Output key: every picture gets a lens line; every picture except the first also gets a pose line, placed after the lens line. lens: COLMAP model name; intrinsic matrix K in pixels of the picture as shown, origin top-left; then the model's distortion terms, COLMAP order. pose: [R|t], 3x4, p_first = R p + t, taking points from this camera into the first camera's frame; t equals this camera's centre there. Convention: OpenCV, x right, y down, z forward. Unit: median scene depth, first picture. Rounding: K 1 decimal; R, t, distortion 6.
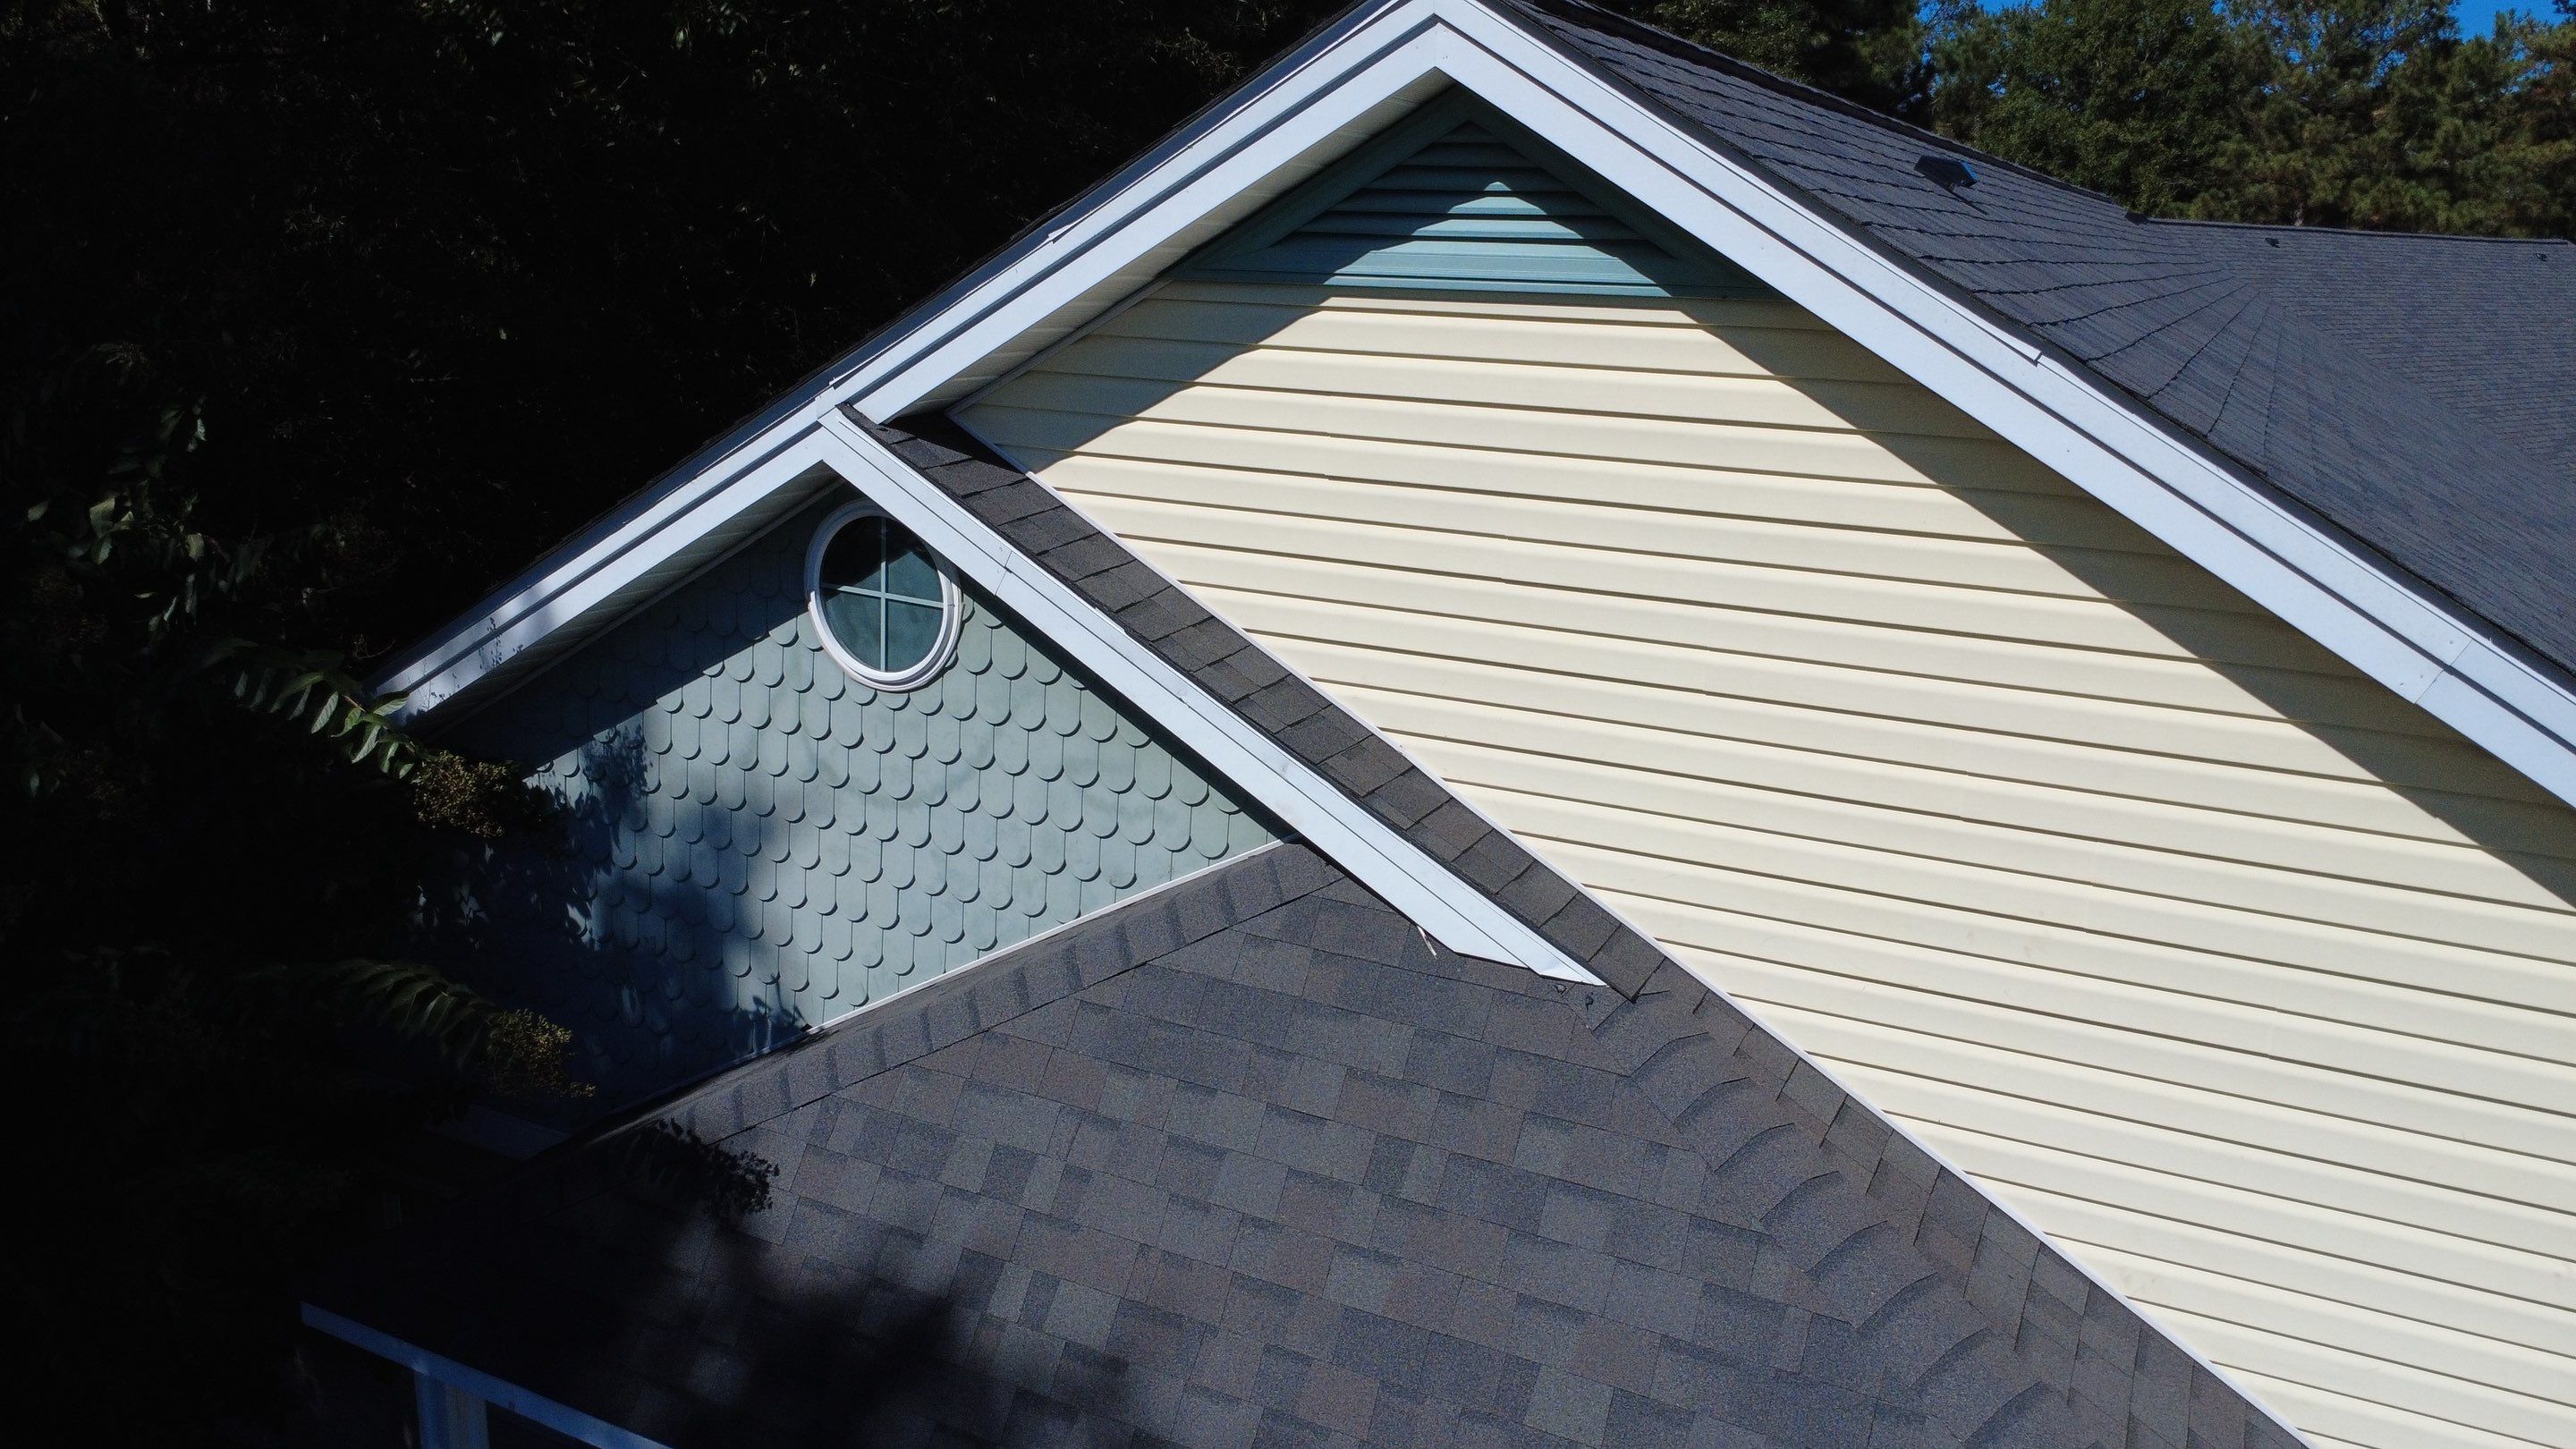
lens RADIAL K [[1912.8, 0, 1282.9], [0, 1912.8, 726.1], [0, 0, 1]] dist [-0.000105, 0.005285]
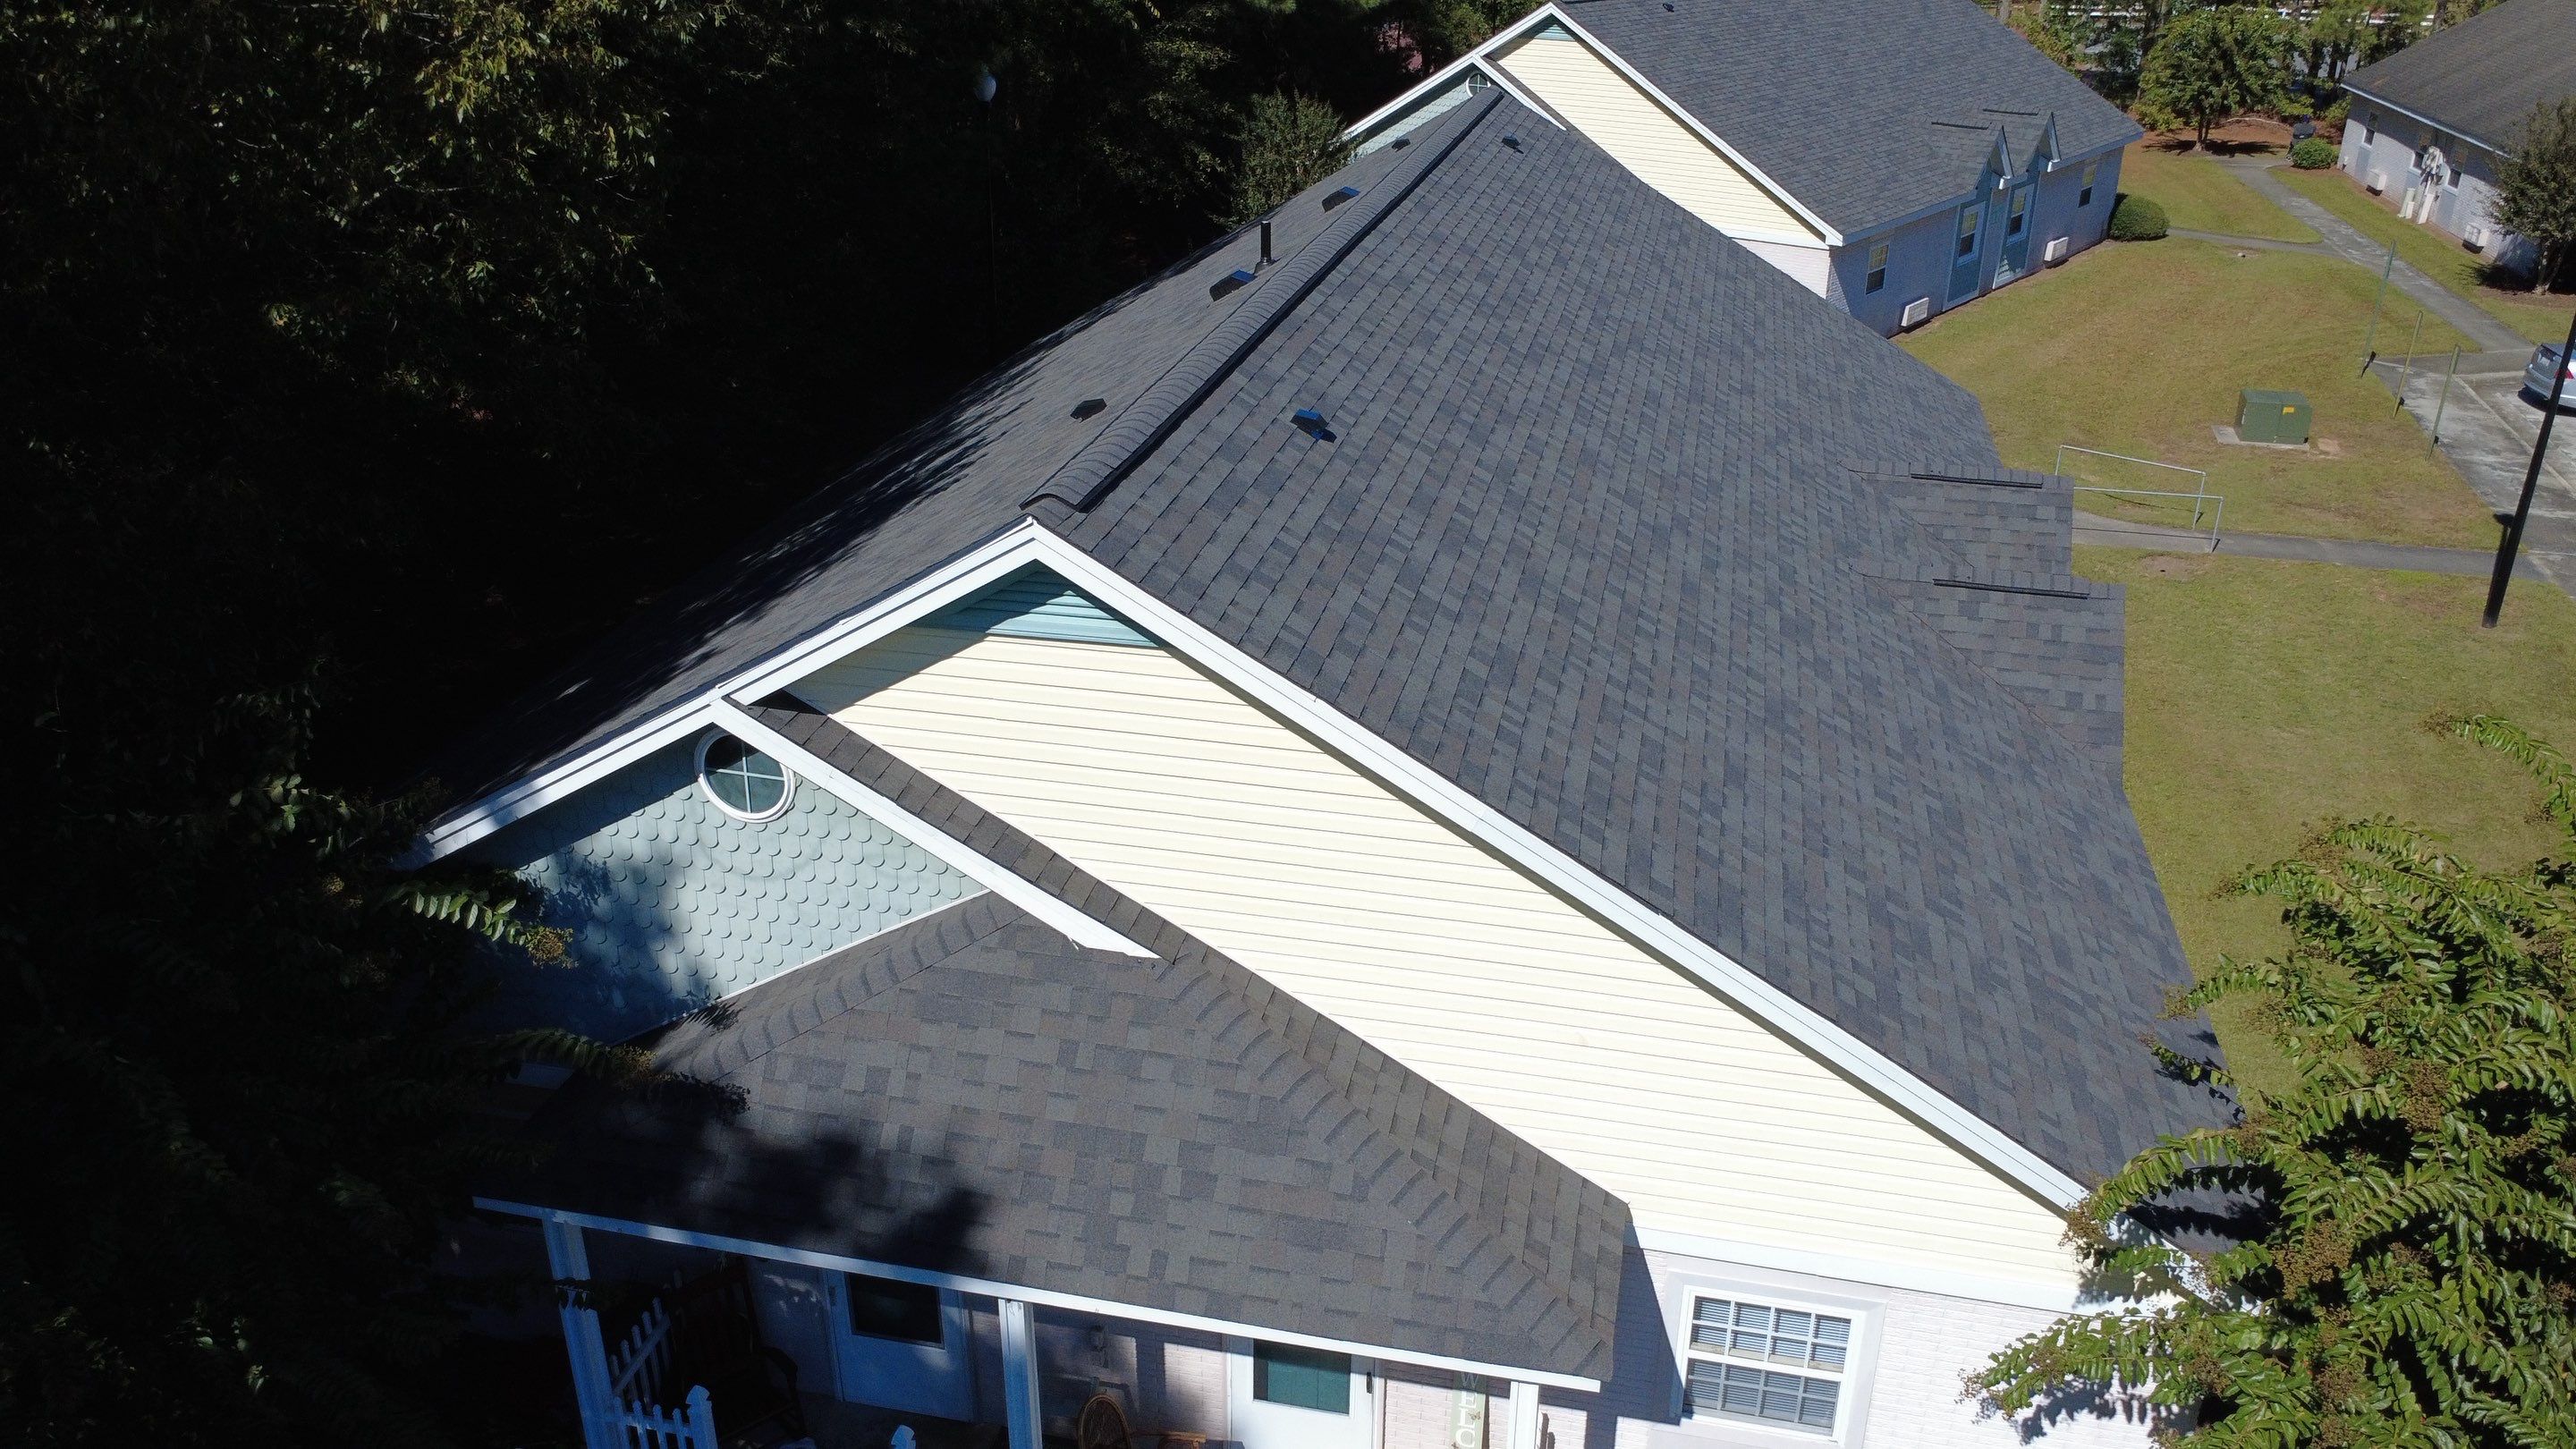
lens RADIAL K [[1912.8, 0, 1284.8], [0, 1912.8, 728.5], [0, 0, 1]] dist [-0.000105, 0.005285]
pose [[0.968786, -0.126587, 0.213144, -0.110201], [0.083826, 0.976429, 0.198897, -0.488274], [-0.233298, -0.174821, 0.956561, -0.953008]]
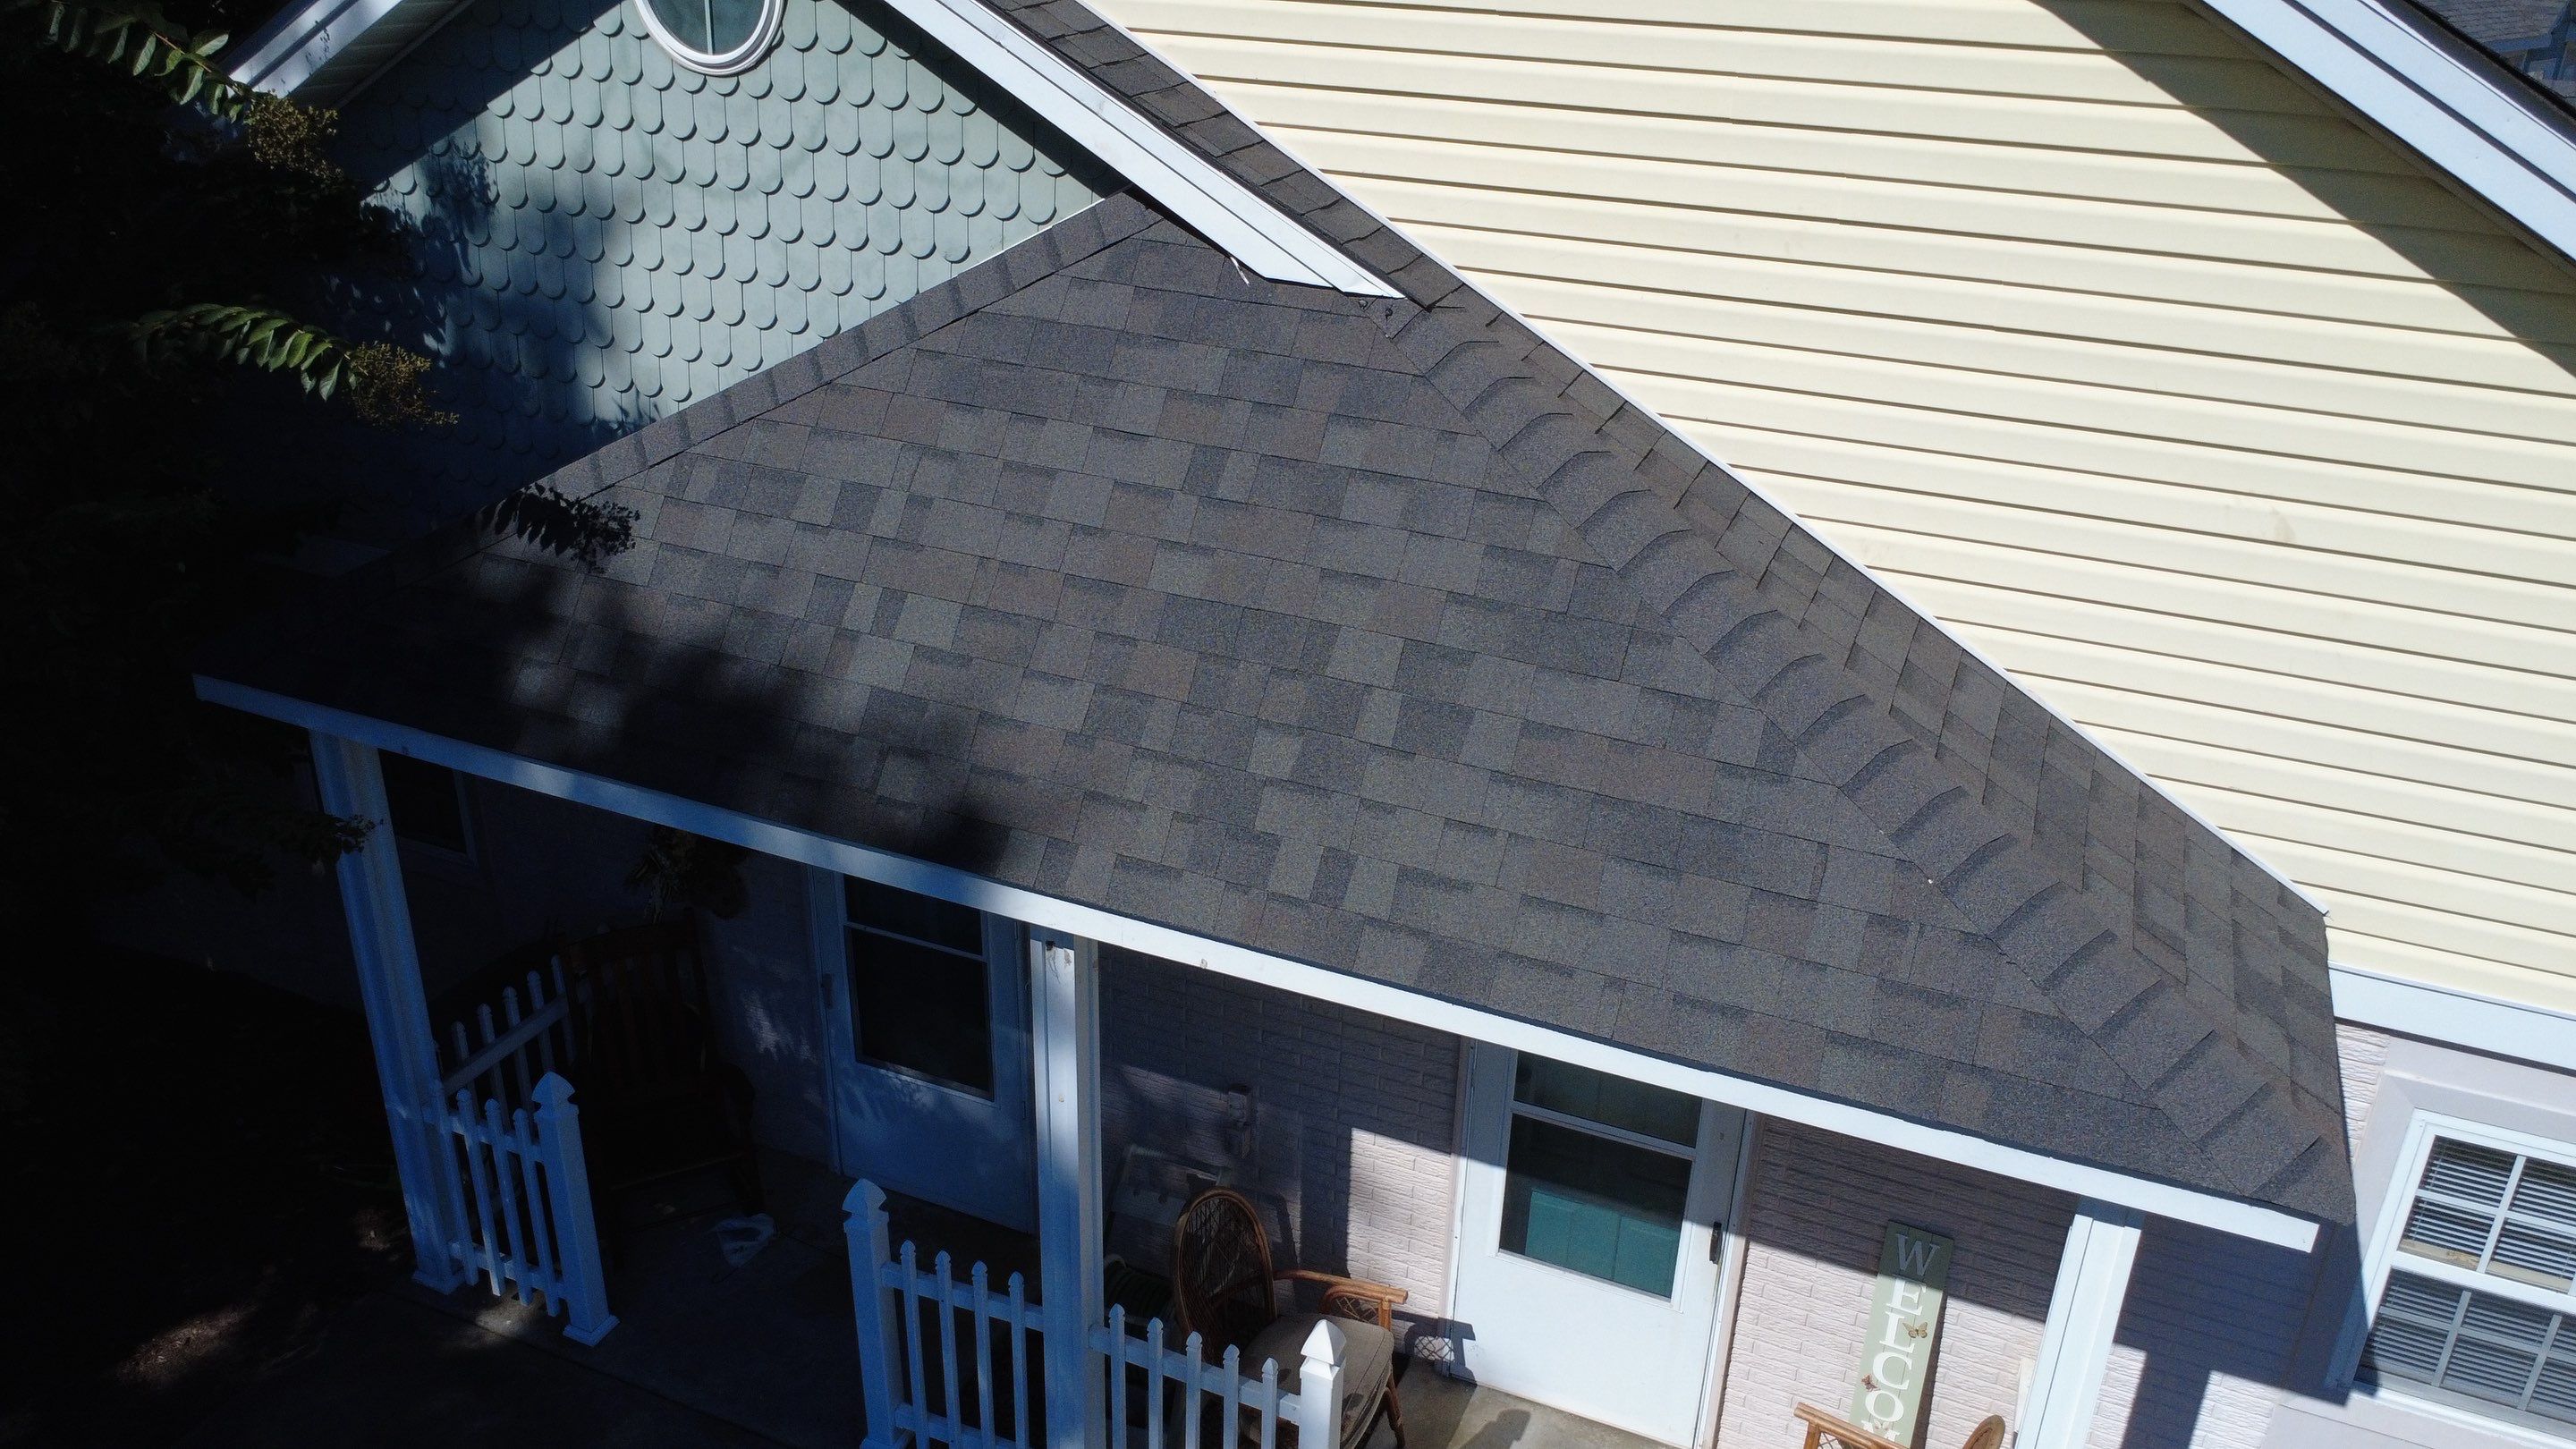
lens RADIAL K [[1912.8, 0, 1277.5], [0, 1912.8, 724.8], [0, 0, 1]] dist [-0.000105, 0.005285]
pose [[0.998339, -0.025302, 0.051754, 0.033740], [0.015442, 0.983044, 0.182716, 0.161652], [-0.055500, -0.181613, 0.981803, -0.087072]]
